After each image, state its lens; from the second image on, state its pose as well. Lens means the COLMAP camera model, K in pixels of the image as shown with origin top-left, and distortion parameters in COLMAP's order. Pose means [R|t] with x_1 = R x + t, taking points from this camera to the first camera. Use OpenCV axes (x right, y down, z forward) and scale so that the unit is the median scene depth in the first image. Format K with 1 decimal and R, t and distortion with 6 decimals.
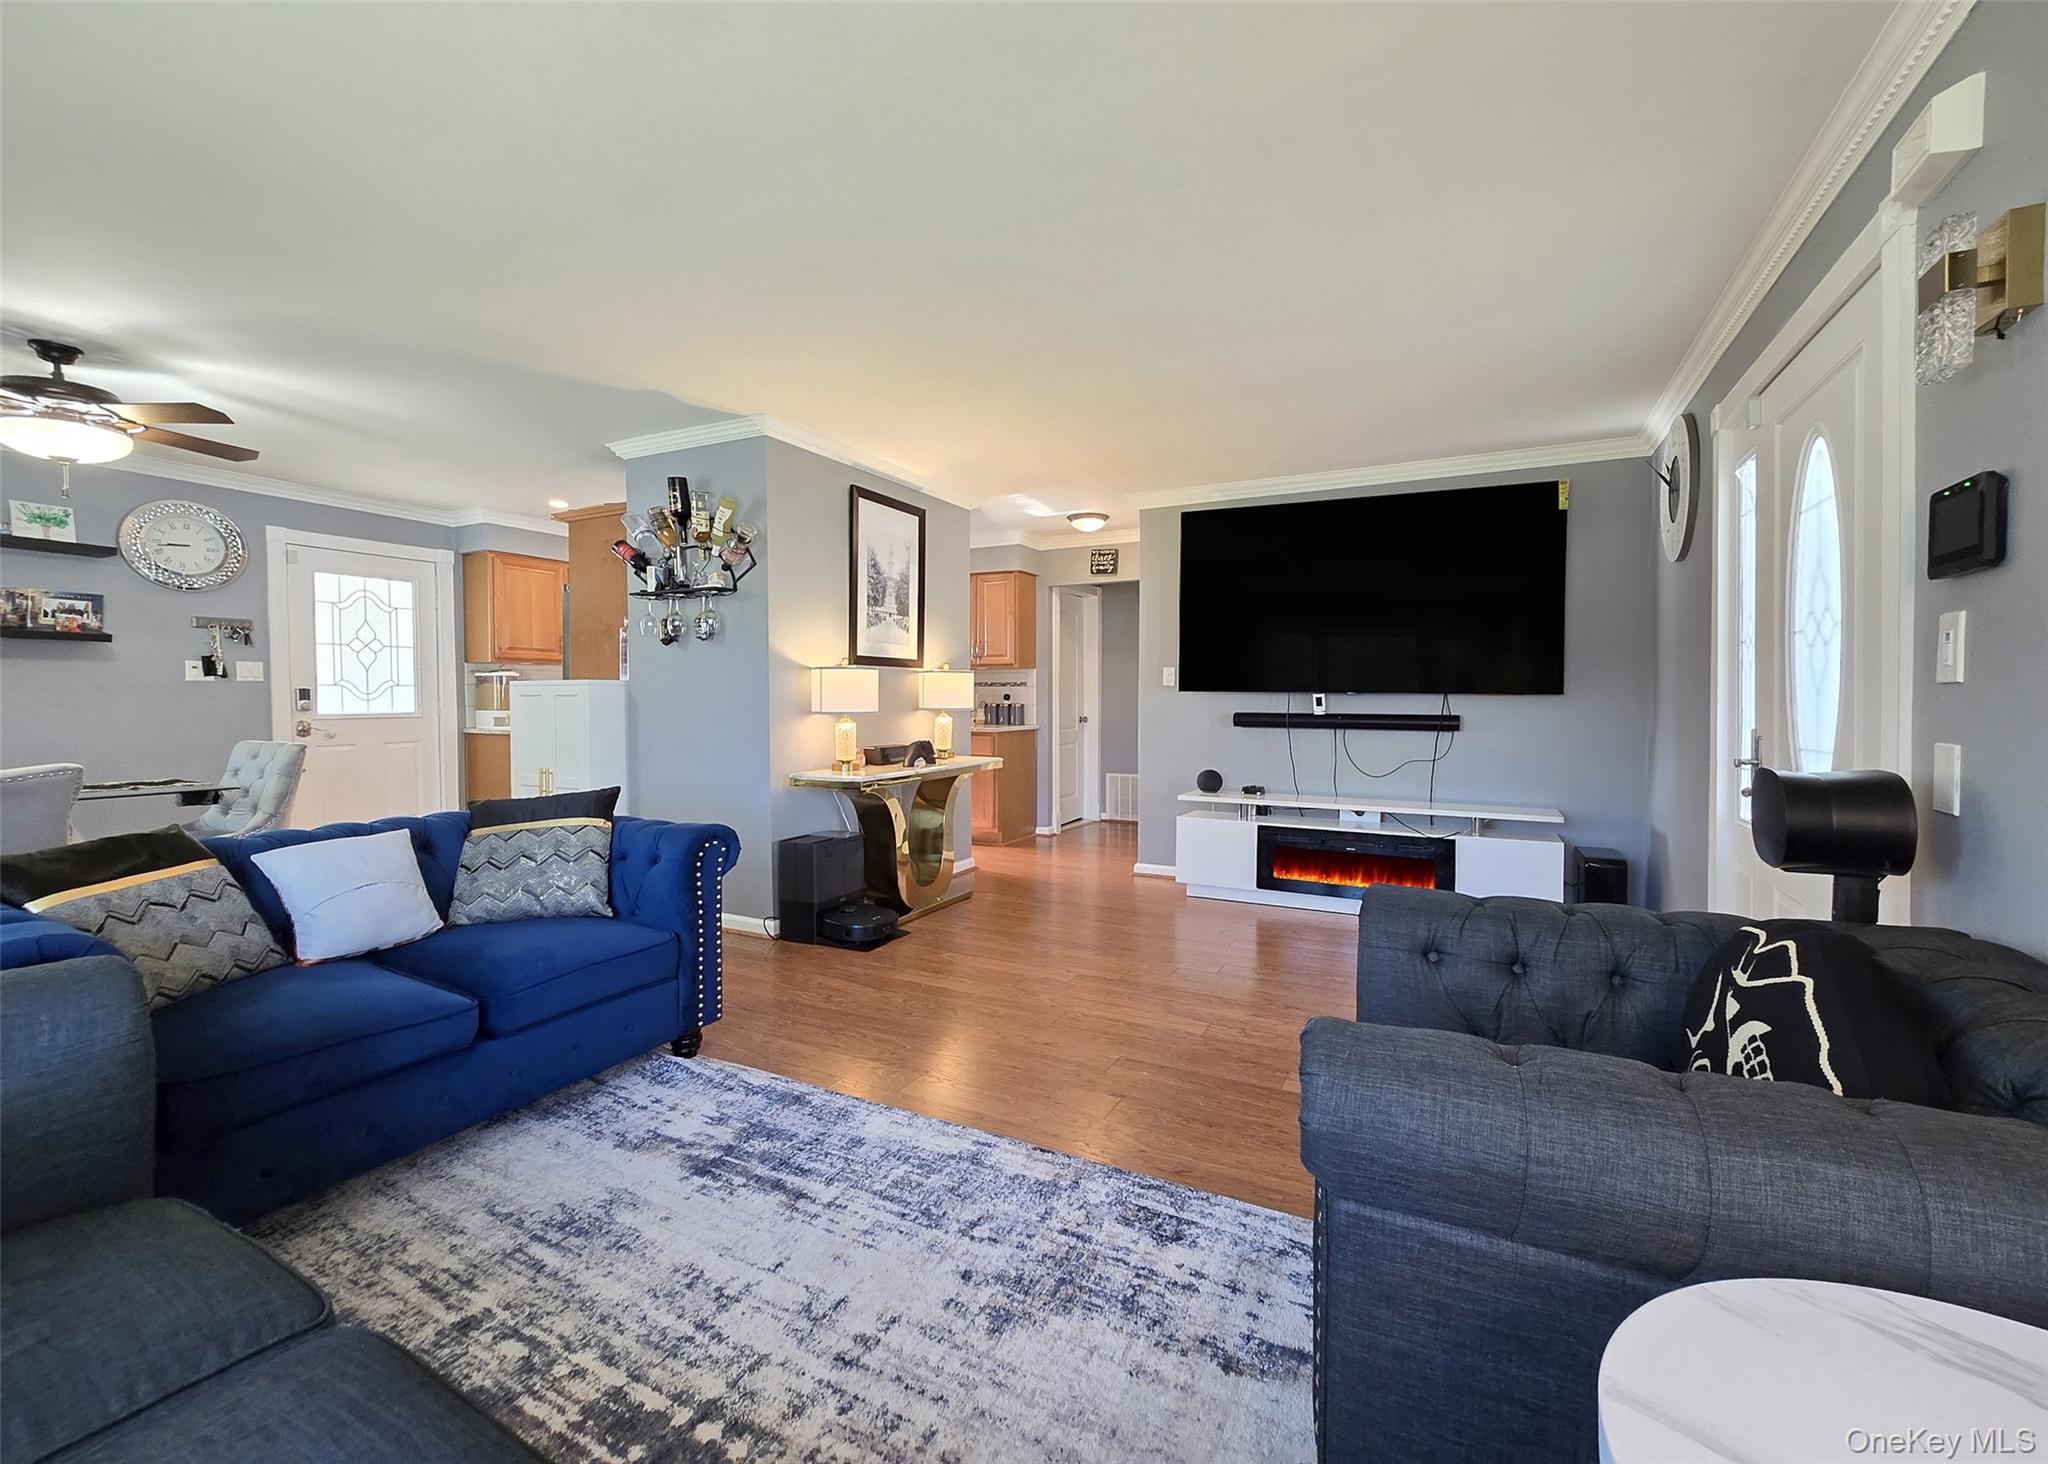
lens RADIAL K [[830.6, 0, 1020.3], [0, 830.6, 716.1], [0, 0, 1]] dist [-0.002685, 0.000947]
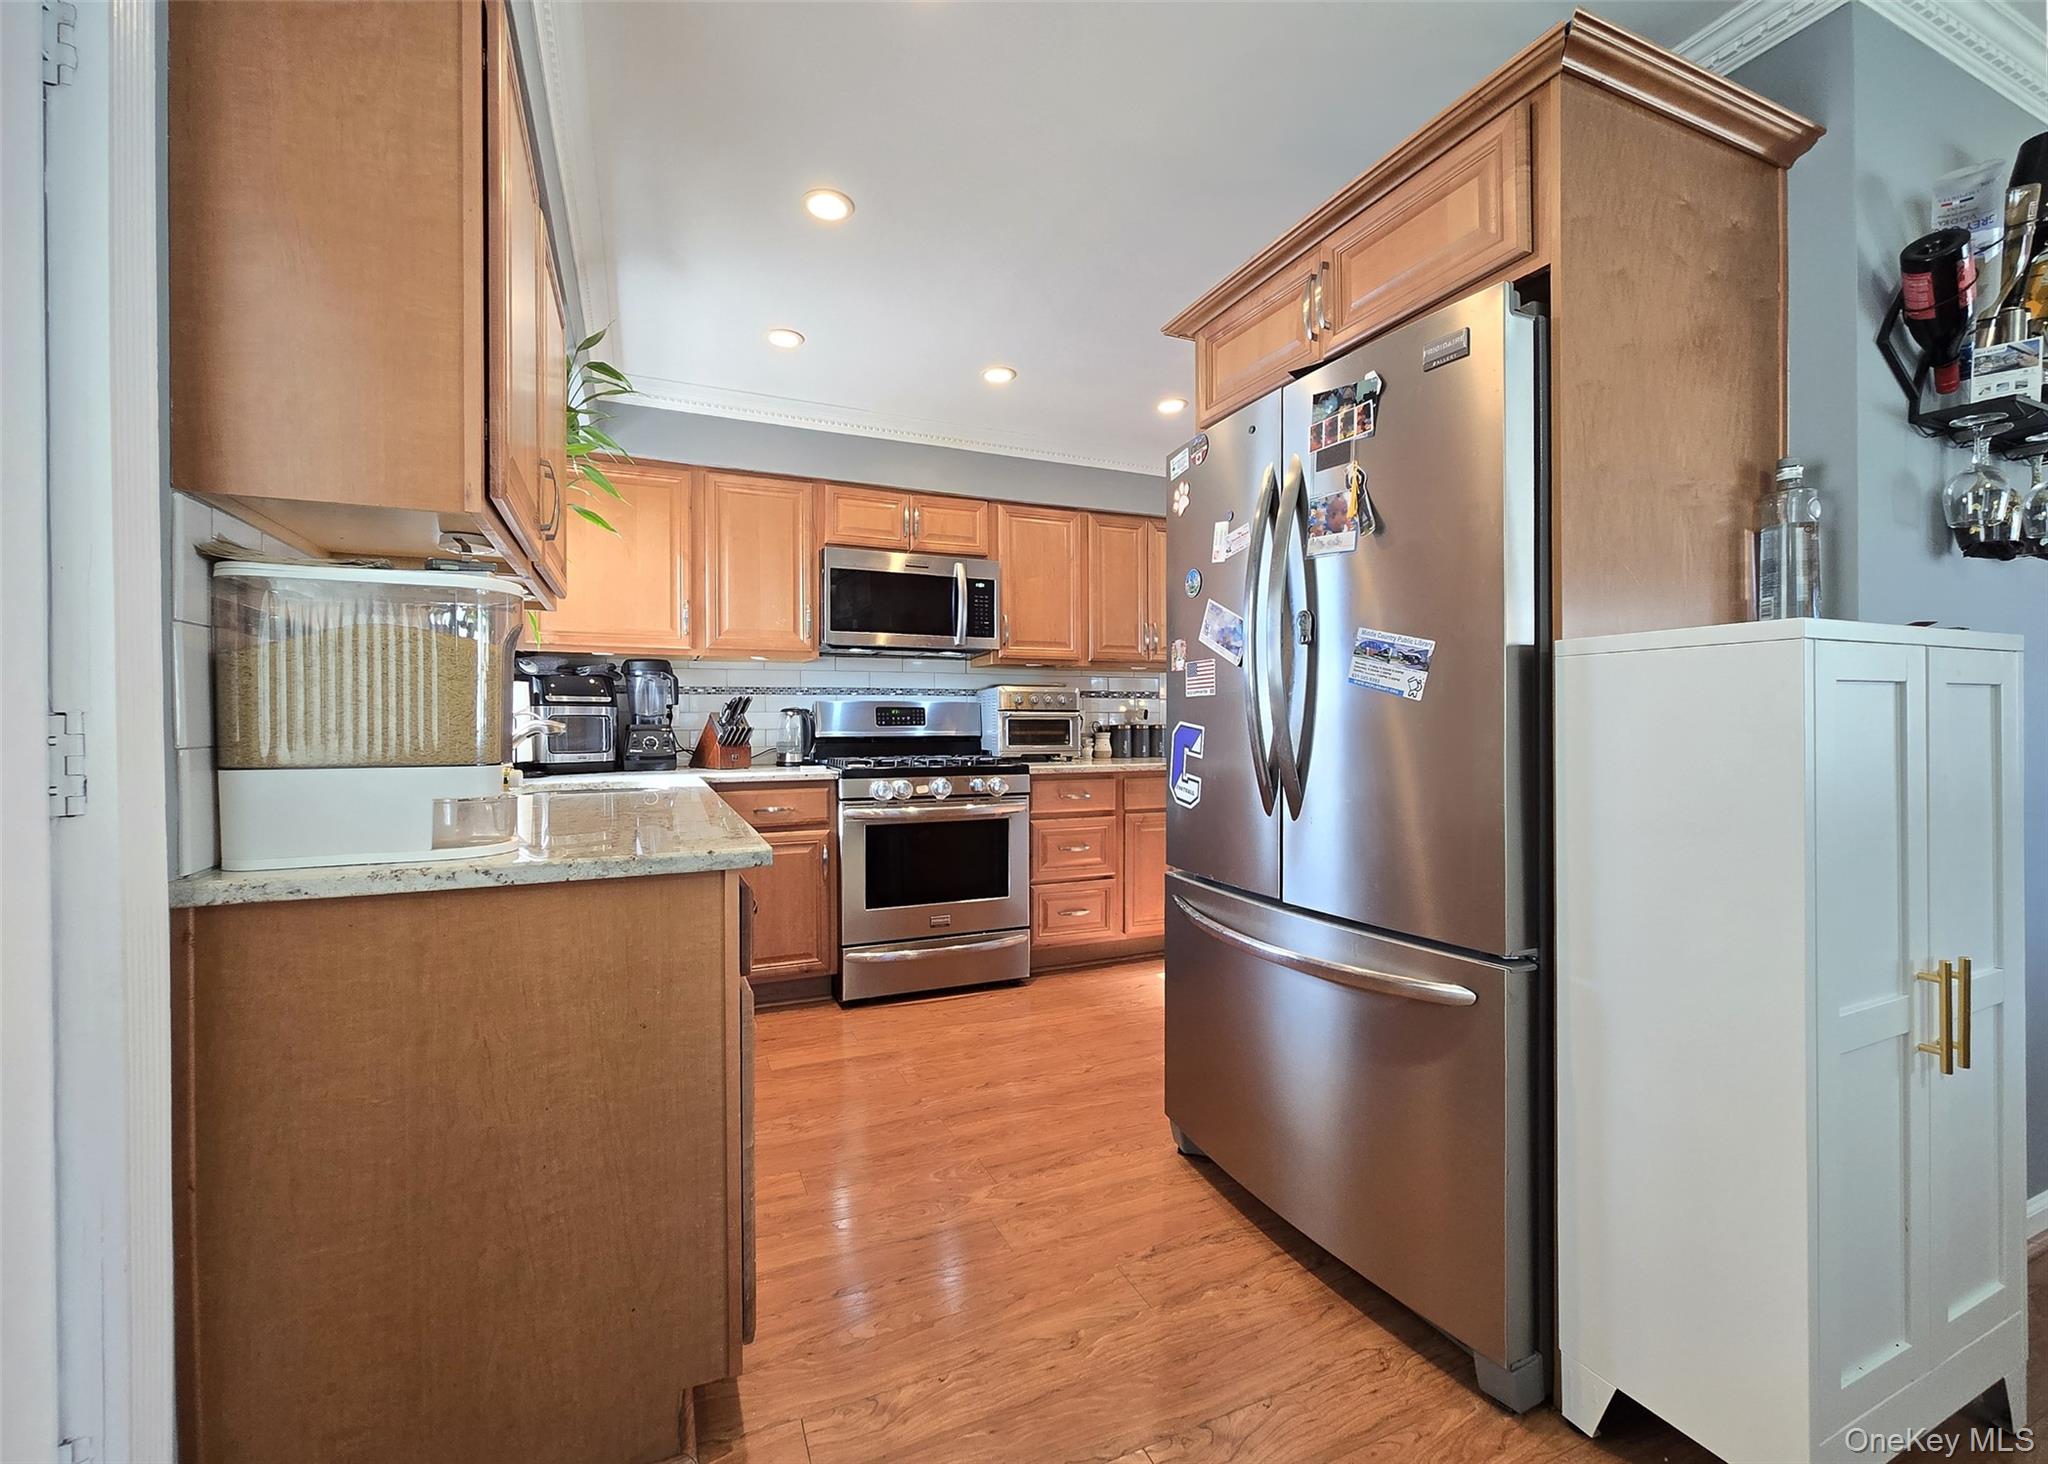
lens RADIAL K [[859.9, 0, 1025.2], [0, 859.9, 724.1], [0, 0, 1]] dist [-0.001513, 0.000372]
pose [[0.610022, -0.005045, 0.792368, -0.811884], [0.024303, 0.999628, -0.012345, -0.012609], [-0.792012, 0.026788, 0.609918, 0.881288]]
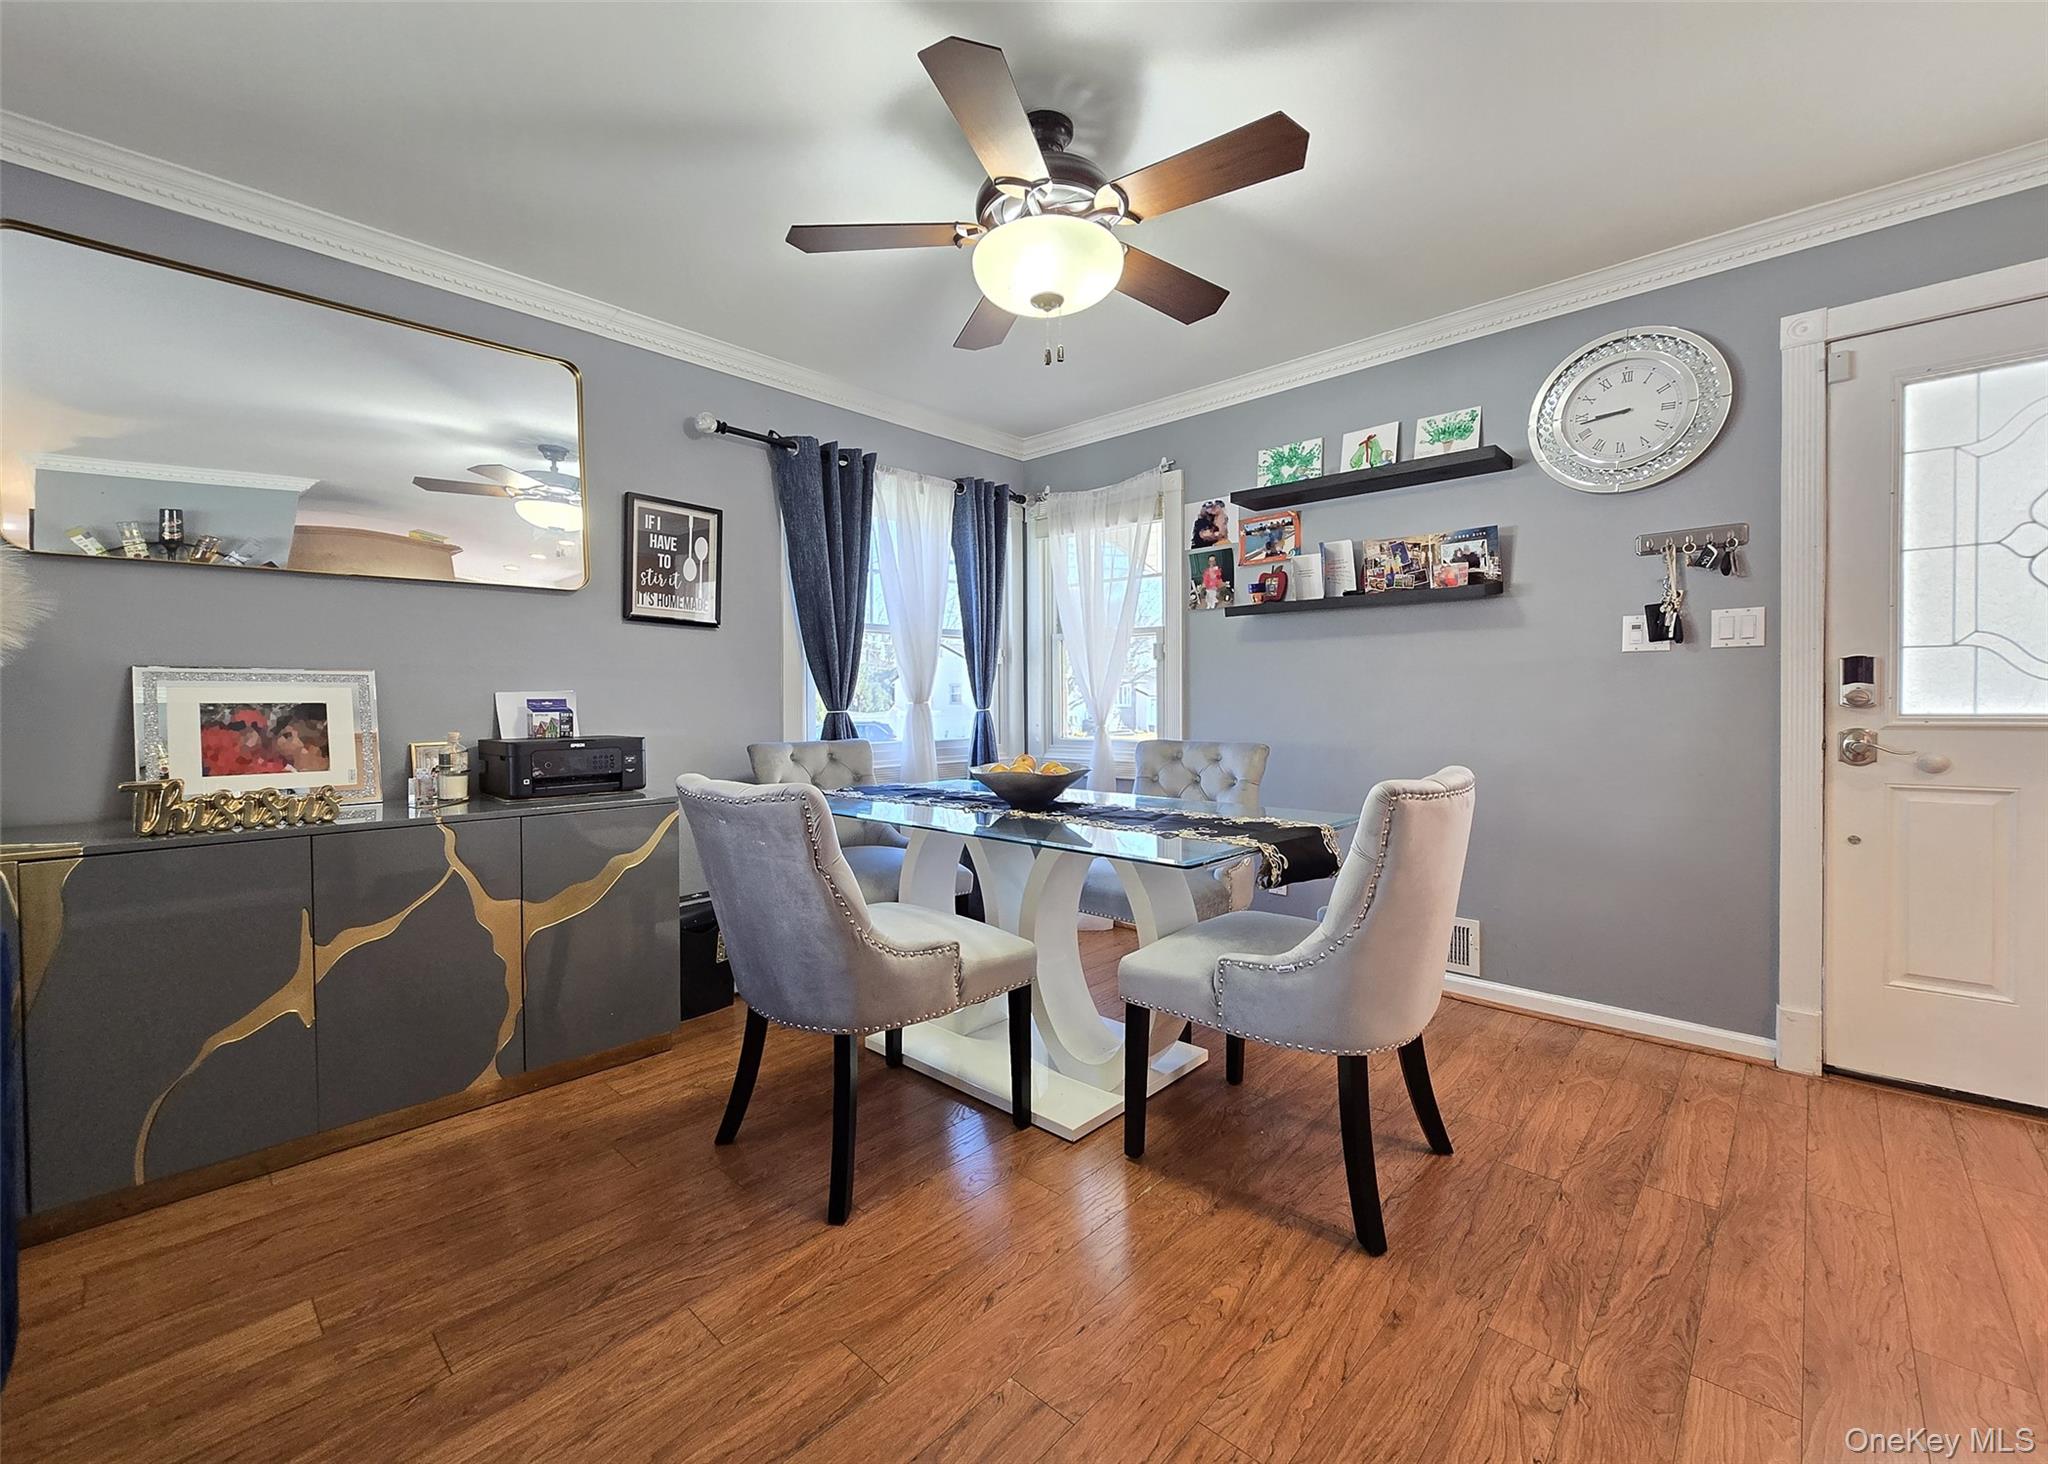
lens RADIAL K [[830.6, 0, 1025.6], [0, 830.6, 721.2], [0, 0, 1]] dist [-0.002685, 0.000947]
pose [[-0.249651, 0.022486, -0.968075, -0.323300], [-0.015364, 0.999513, 0.027179, -0.004275], [0.968214, 0.021659, -0.249184, 0.679800]]
